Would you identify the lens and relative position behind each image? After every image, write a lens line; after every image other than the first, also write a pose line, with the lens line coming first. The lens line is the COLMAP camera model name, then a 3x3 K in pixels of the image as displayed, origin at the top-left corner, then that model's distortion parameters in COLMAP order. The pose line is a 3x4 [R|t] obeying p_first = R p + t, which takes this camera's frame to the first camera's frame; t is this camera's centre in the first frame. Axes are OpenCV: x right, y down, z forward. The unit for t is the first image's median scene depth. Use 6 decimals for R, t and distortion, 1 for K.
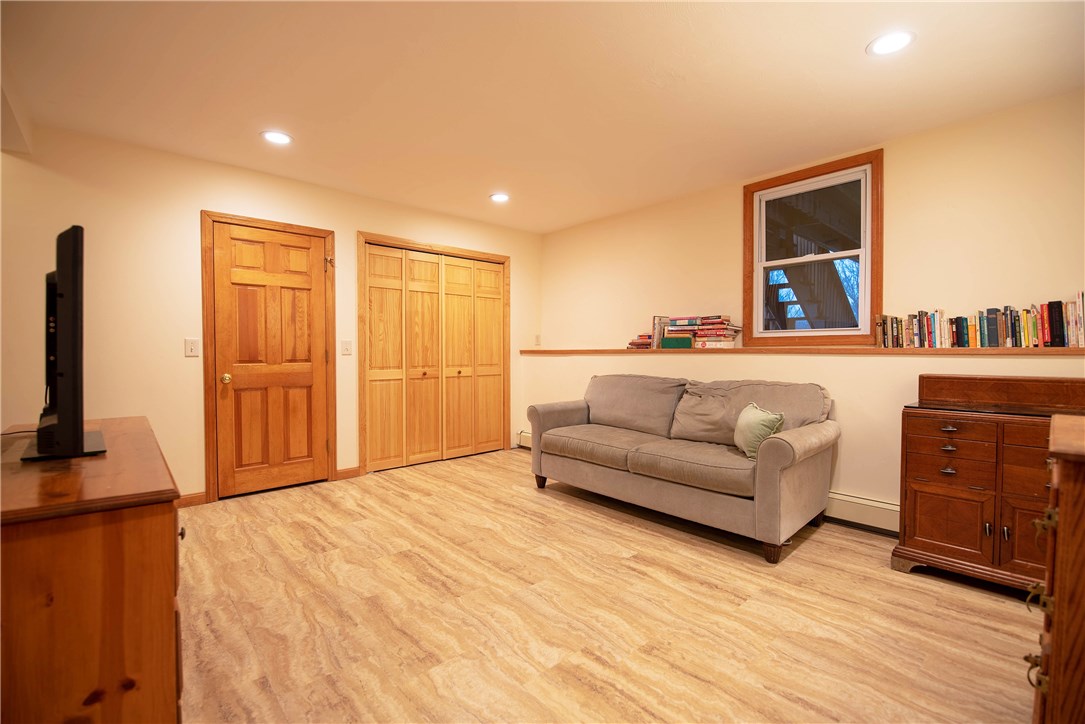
lens RADIAL K [[466.7, 0, 540.2], [0, 466.7, 359.7], [0, 0, 1]] dist [0.002769, -0.010996]
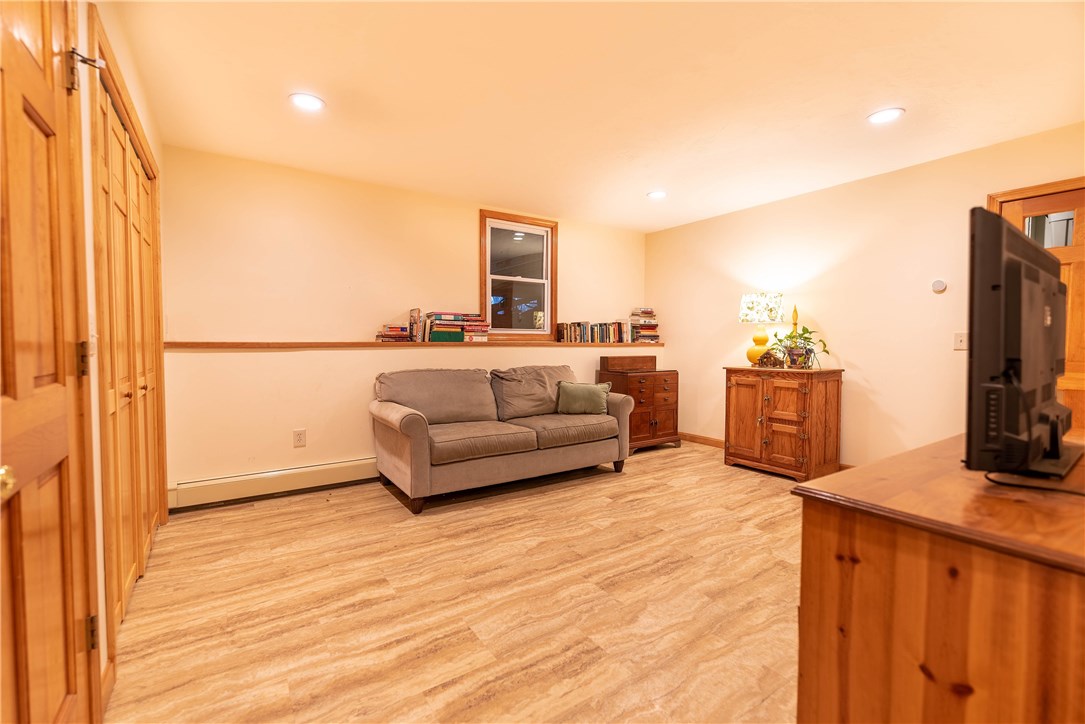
lens RADIAL K [[466.7, 0, 540.2], [0, 466.7, 359.7], [0, 0, 1]] dist [0.002769, -0.010996]
pose [[0.144911, -0.033340, 0.988883, -0.913153], [0.015614, 0.999385, 0.031406, -0.016620], [-0.989322, 0.010890, 0.145342, 0.803163]]
